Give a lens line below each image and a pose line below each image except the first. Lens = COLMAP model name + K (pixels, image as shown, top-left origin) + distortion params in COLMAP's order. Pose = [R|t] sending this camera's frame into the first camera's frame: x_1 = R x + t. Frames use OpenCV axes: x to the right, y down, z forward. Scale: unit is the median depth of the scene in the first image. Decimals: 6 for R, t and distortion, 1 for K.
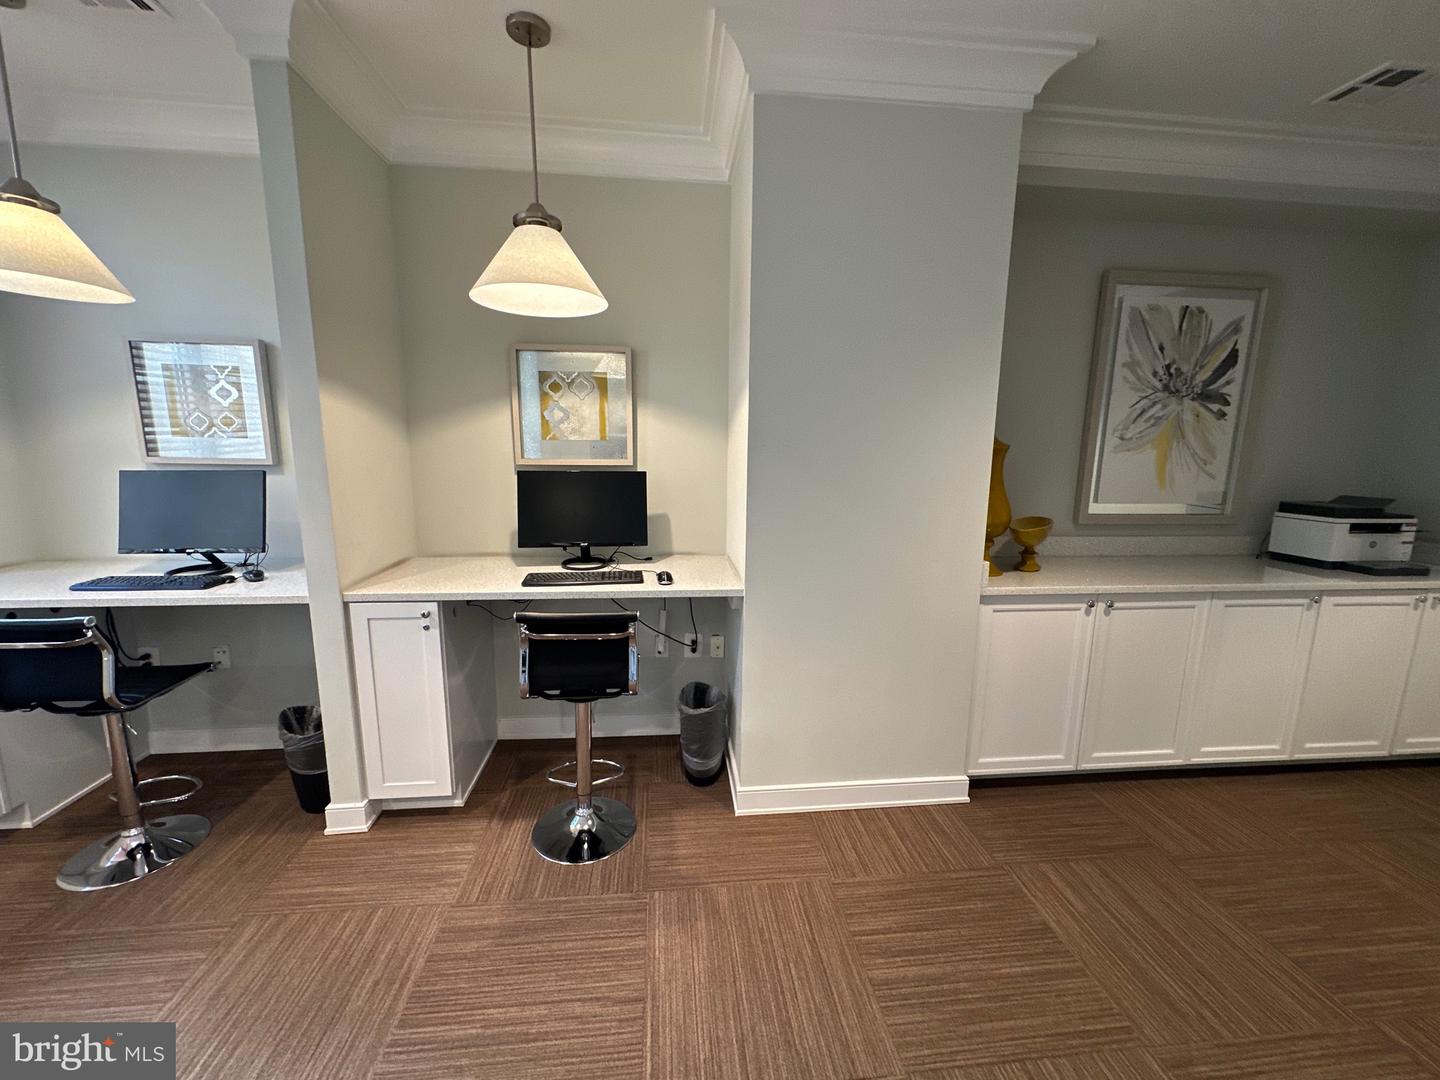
lens RADIAL K [[612.9, 0, 726.4], [0, 612.9, 544.5], [0, 0, 1]] dist [0.001761, 0.000293]
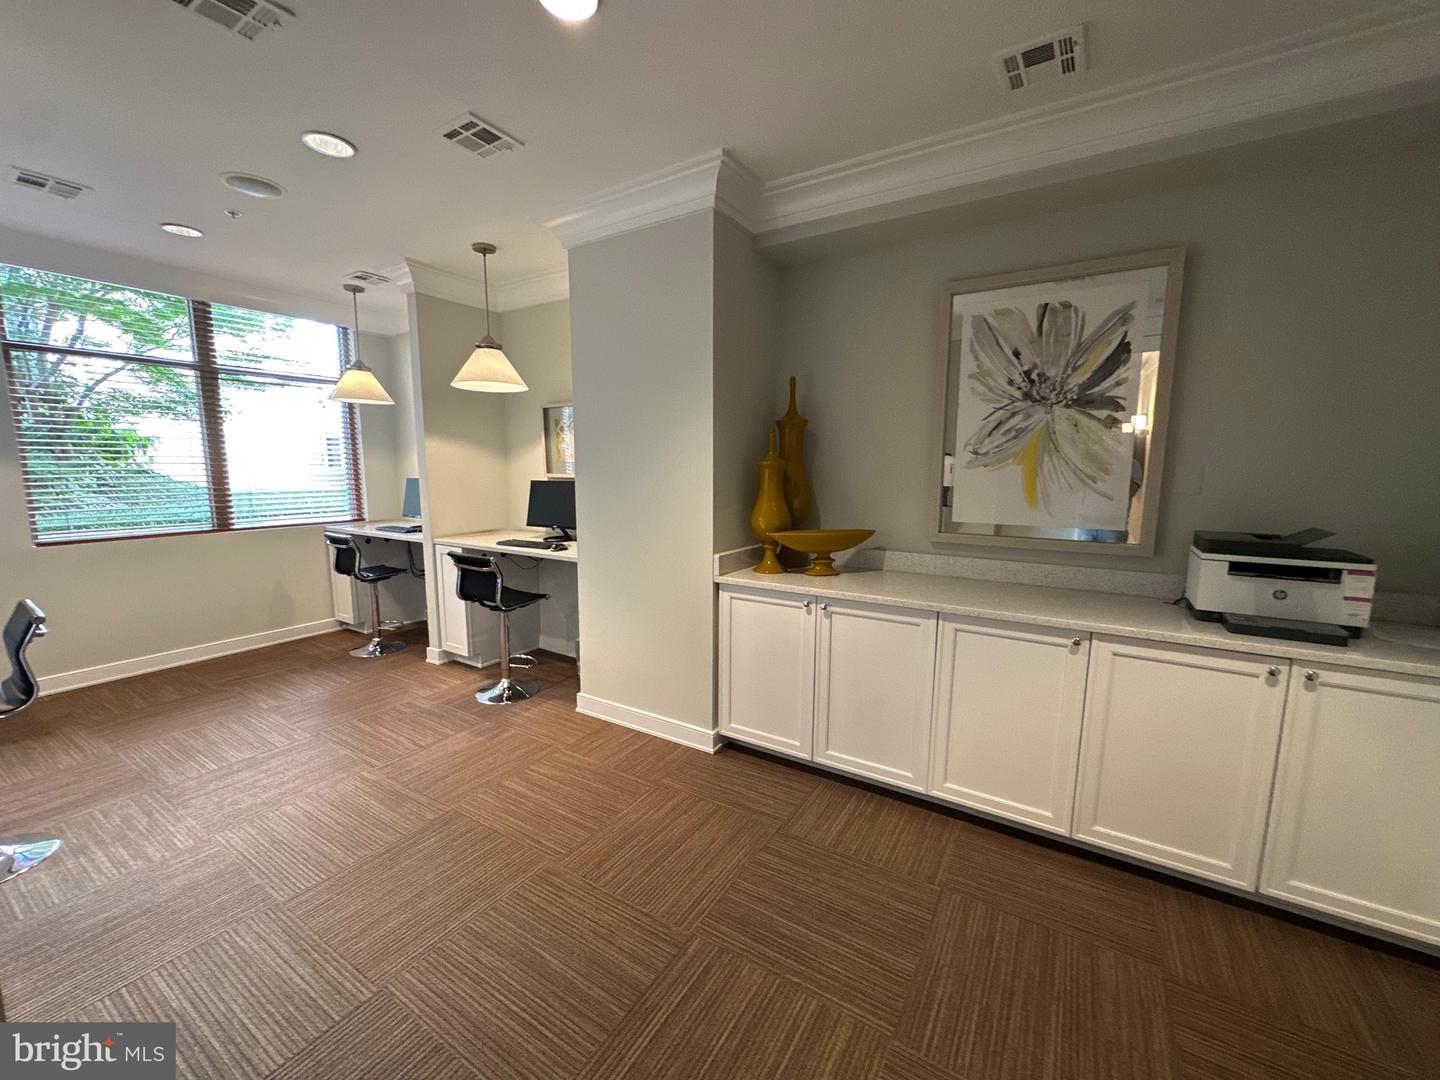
lens RADIAL K [[577.2, 0, 716.3], [0, 577.2, 542.3], [0, 0, 1]] dist [0.003071, 0.000427]
pose [[0.775248, 0.075608, -0.627116, 0.914253], [-0.094848, 0.995488, 0.002767, -0.000463], [0.624496, 0.057335, 0.778921, 0.065759]]
